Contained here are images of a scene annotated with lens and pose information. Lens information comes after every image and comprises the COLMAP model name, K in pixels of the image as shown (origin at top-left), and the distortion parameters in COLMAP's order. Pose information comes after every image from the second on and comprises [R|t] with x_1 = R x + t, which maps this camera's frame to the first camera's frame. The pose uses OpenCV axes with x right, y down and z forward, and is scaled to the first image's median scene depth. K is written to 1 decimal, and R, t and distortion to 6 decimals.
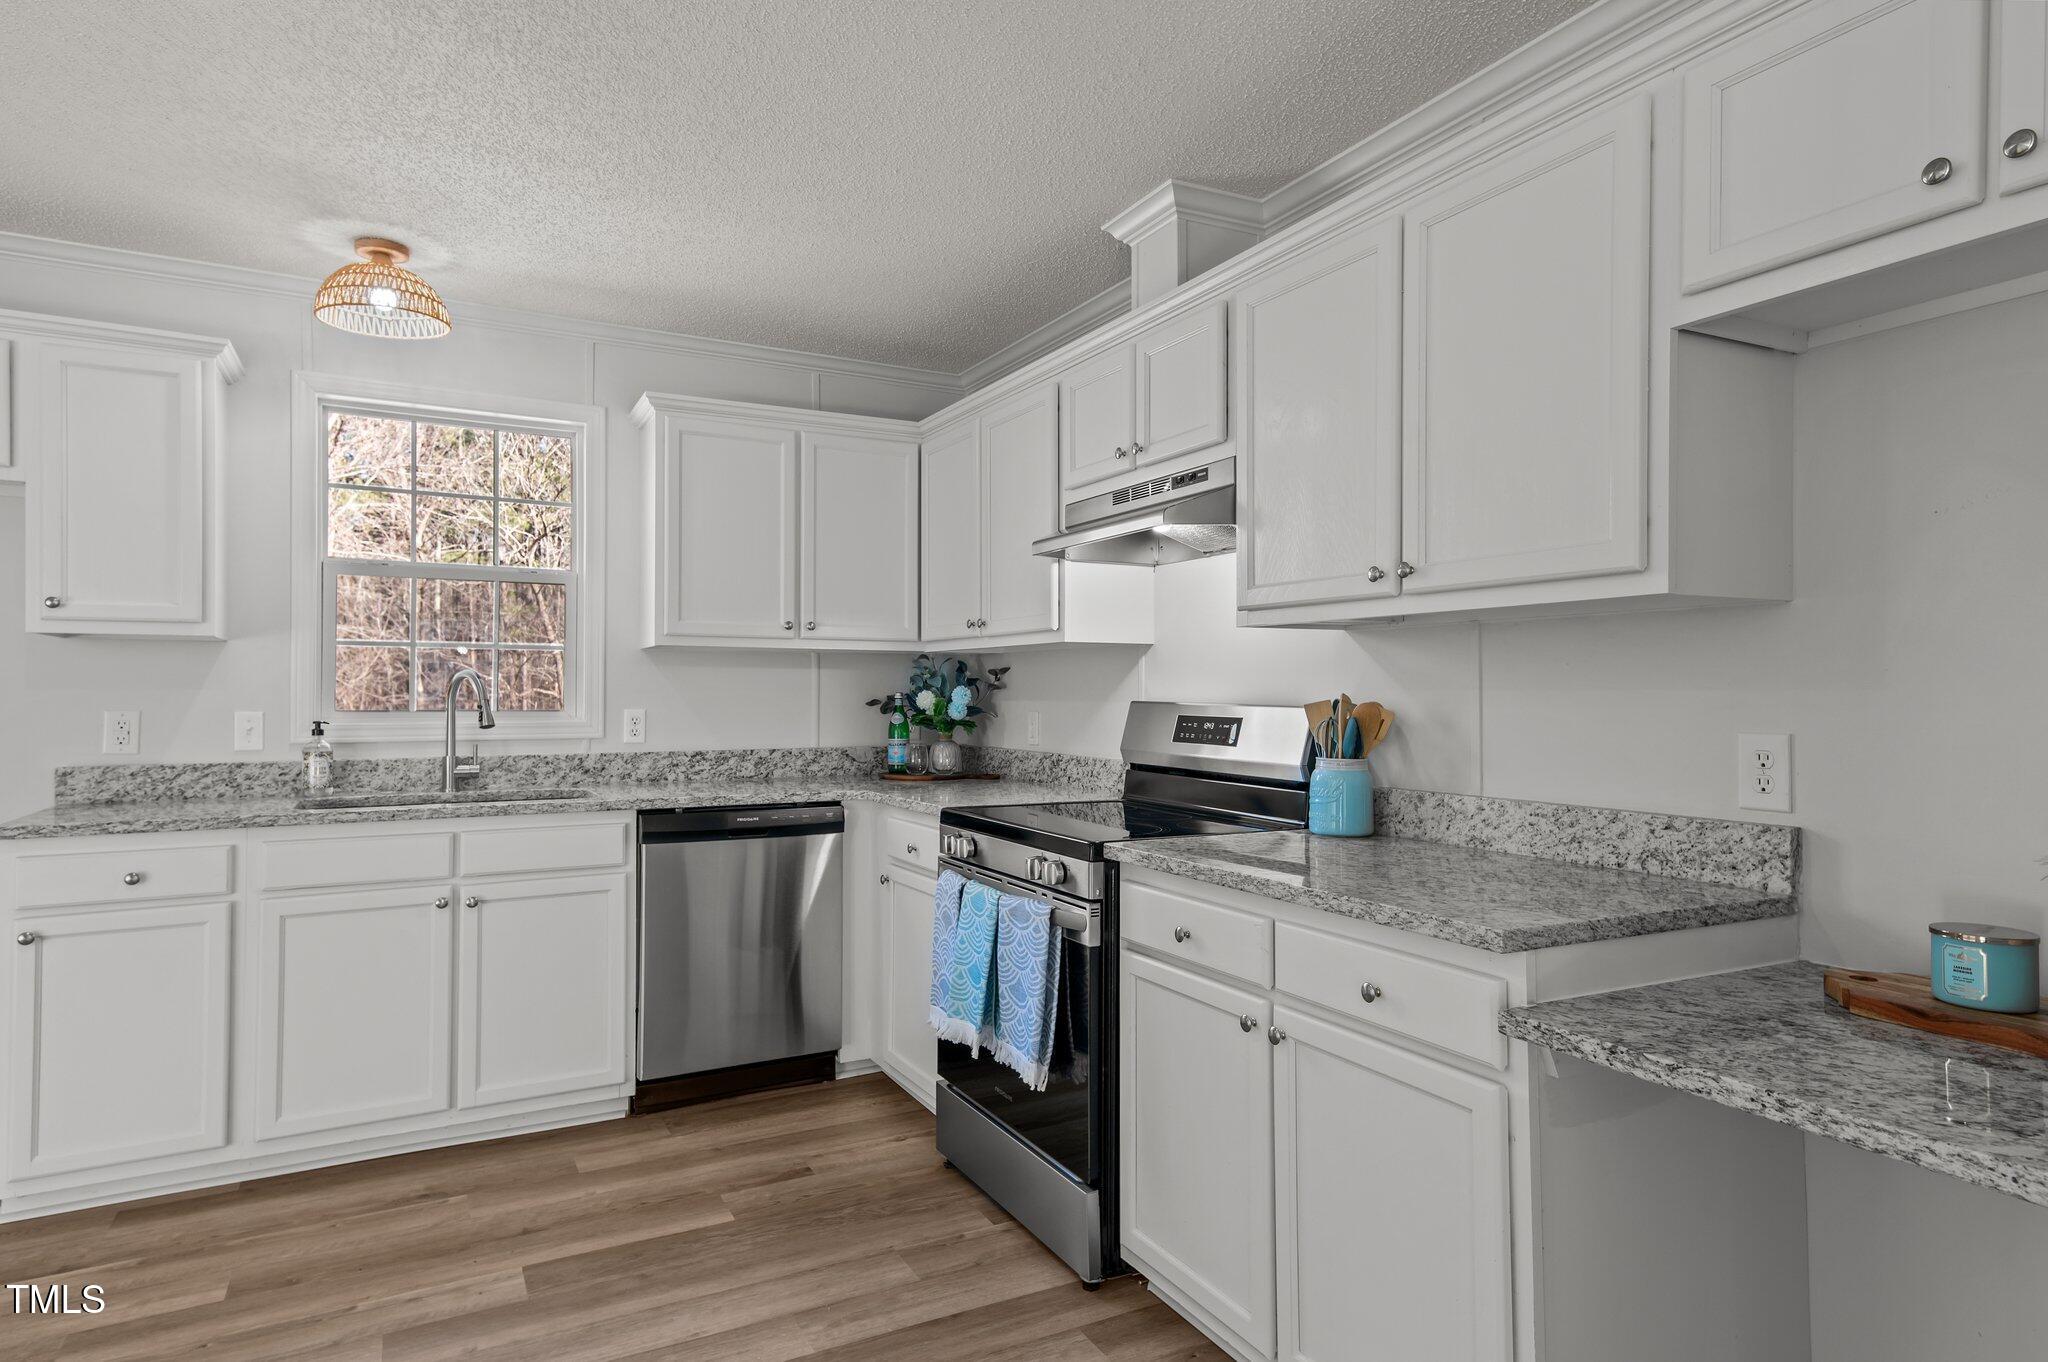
lens RADIAL K [[1184.5, 0, 1025.3], [0, 1184.5, 678.0], [0, 0, 1]] dist [0.043613, -0.004381]
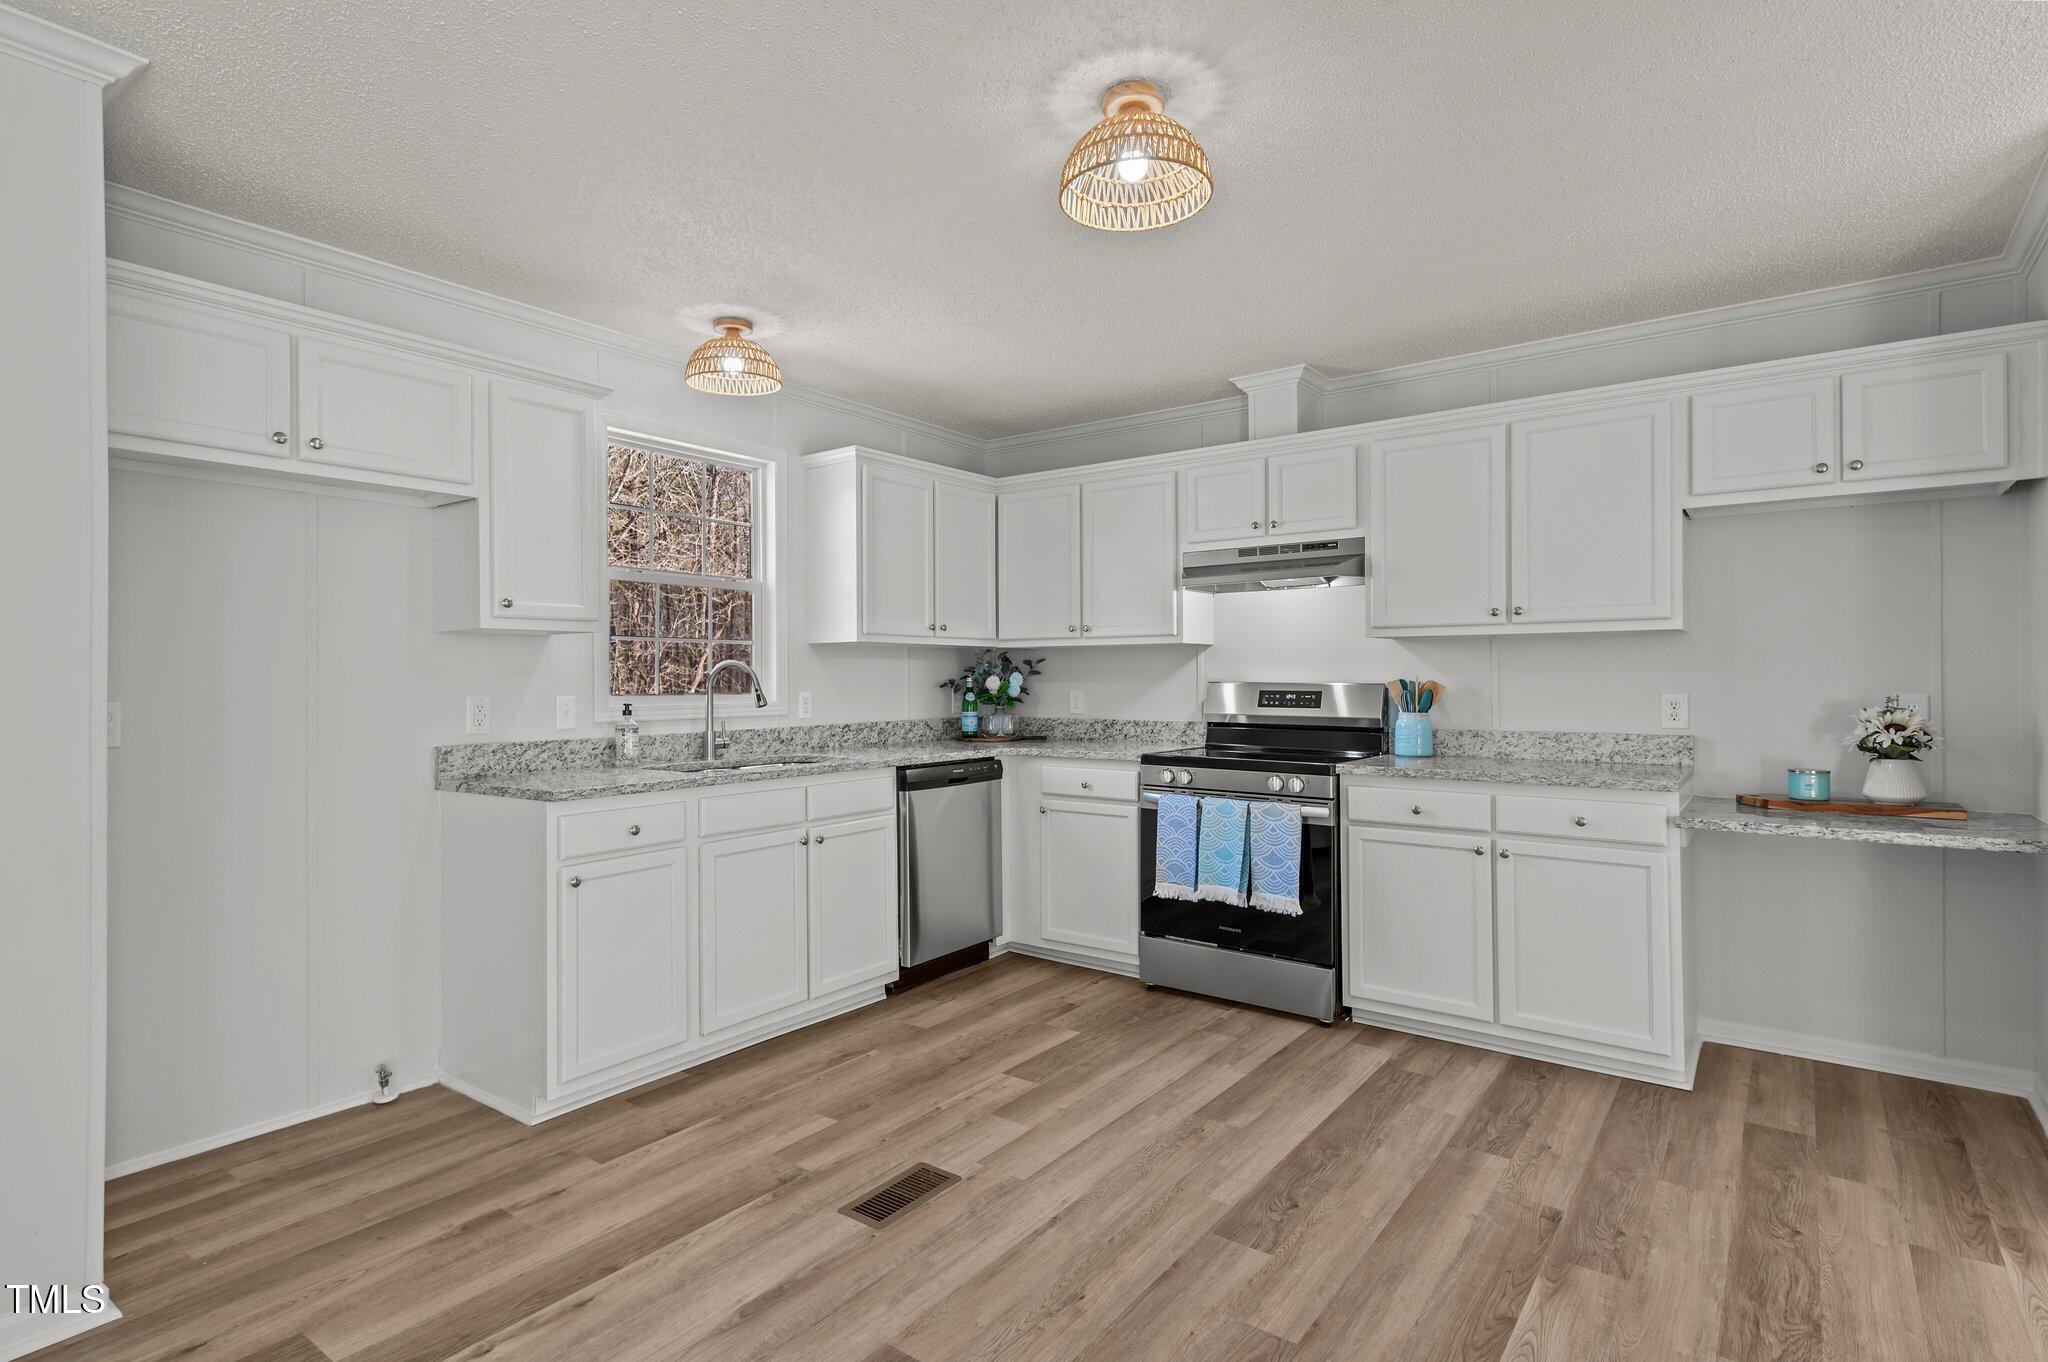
lens RADIAL K [[1043.6, 0, 1012.8], [0, 1043.6, 669.5], [0, 0, 1]] dist [0.020748, -0.000365]
pose [[0.901761, -0.001648, 0.432231, -0.794291], [-0.000356, 0.999990, 0.004555, -0.002911], [-0.432234, -0.004262, 0.901751, -0.117546]]
